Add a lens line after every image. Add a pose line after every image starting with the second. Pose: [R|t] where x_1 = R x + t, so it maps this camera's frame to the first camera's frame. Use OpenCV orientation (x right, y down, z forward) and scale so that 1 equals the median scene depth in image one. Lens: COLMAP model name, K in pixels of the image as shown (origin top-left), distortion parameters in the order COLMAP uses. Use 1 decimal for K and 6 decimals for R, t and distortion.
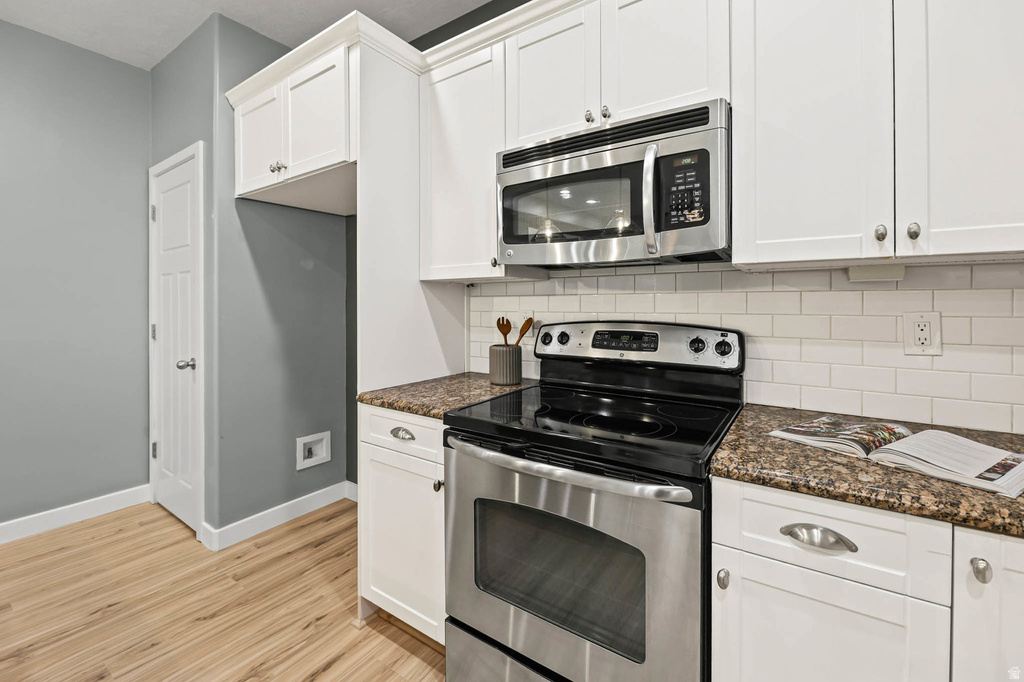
lens RADIAL K [[440.9, 0, 521.6], [0, 440.9, 304.4], [0, 0, 1]] dist [-0.000901, -0.001175]
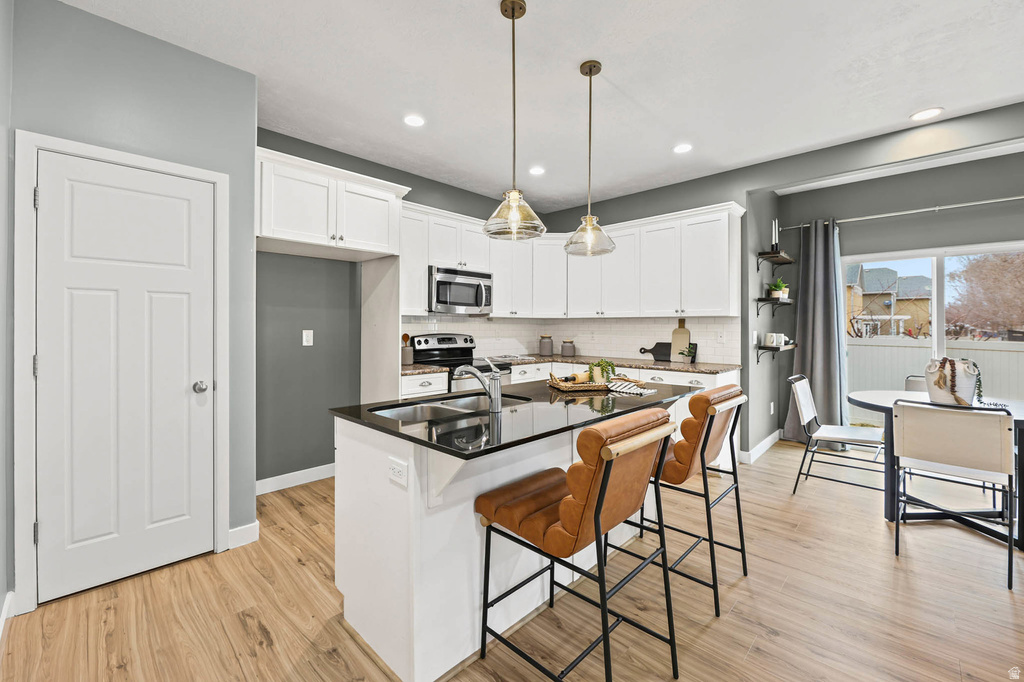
lens RADIAL K [[440.9, 0, 553.0], [0, 440.9, 326.0], [0, 0, 1]] dist [-0.000901, -0.001175]
pose [[0.047085, 0.006385, 0.998871, -2.605209], [0.000675, 0.999979, -0.006424, 0.009701], [-0.998891, 0.000977, 0.047079, 0.241699]]
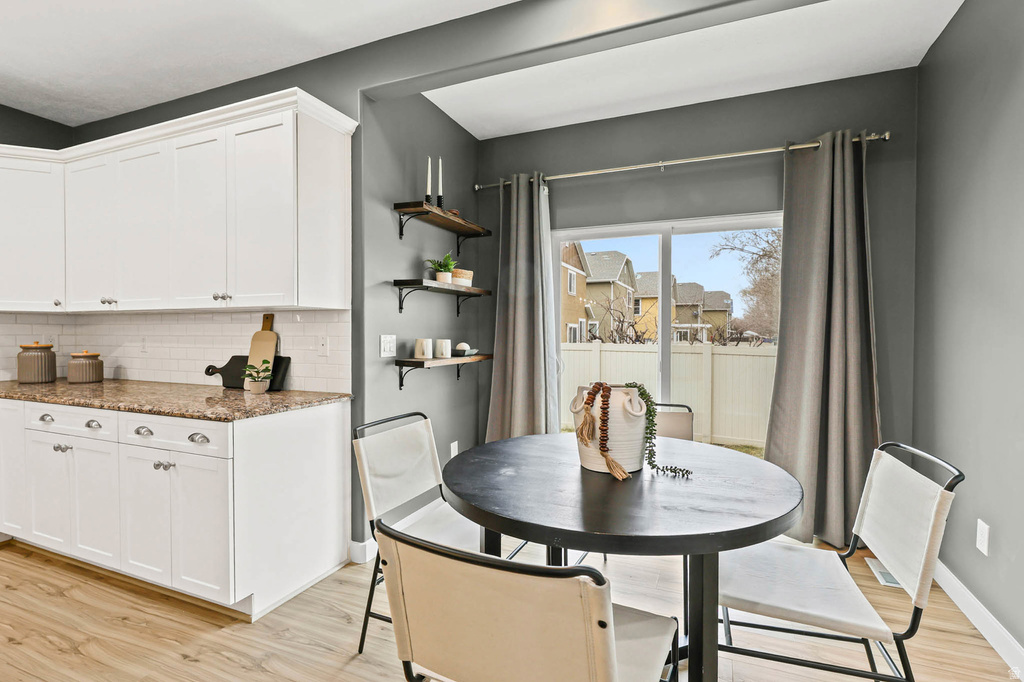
lens RADIAL K [[464.1, 0, 517.9], [0, 464.1, 340.0], [0, 0, 1]] dist [0.003081, 0.000724]
pose [[-0.240473, -0.007753, 0.970625, -1.486964], [0.001337, 0.999965, 0.008319, 0.030448], [-0.970655, 0.003299, -0.240454, -1.065895]]
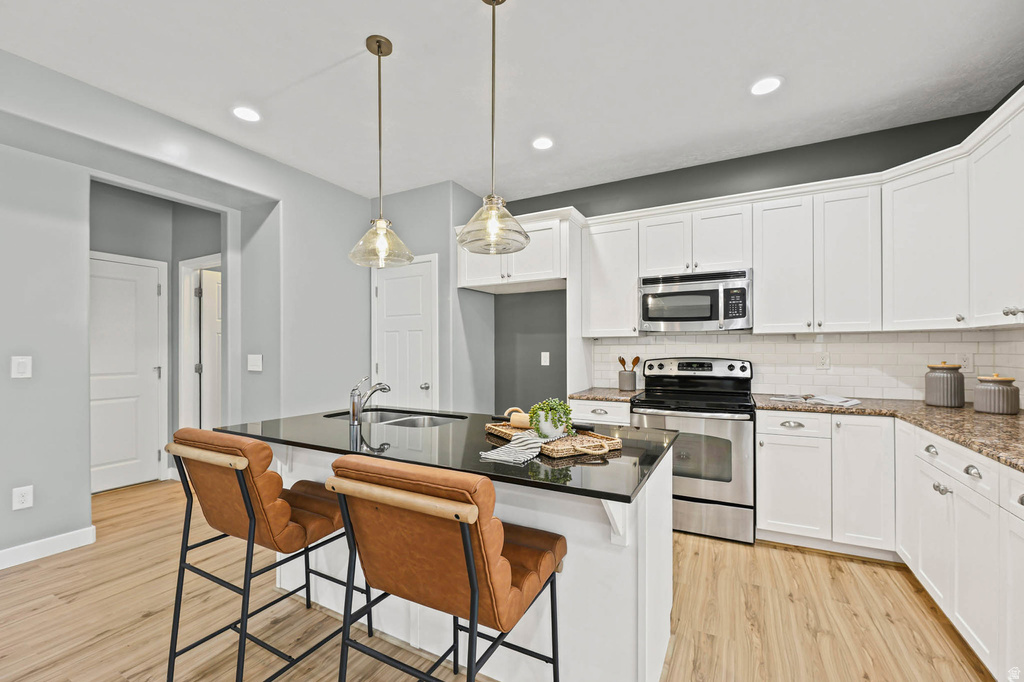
lens RADIAL K [[440.9, 0, 515.1], [0, 440.9, 350.0], [0, 0, 1]] dist [-0.000901, -0.001175]
pose [[0.990622, -0.002932, 0.136598, -0.970254], [0.003143, 0.999994, -0.001334, 0.002708], [-0.136593, 0.001751, 0.990626, -1.039894]]
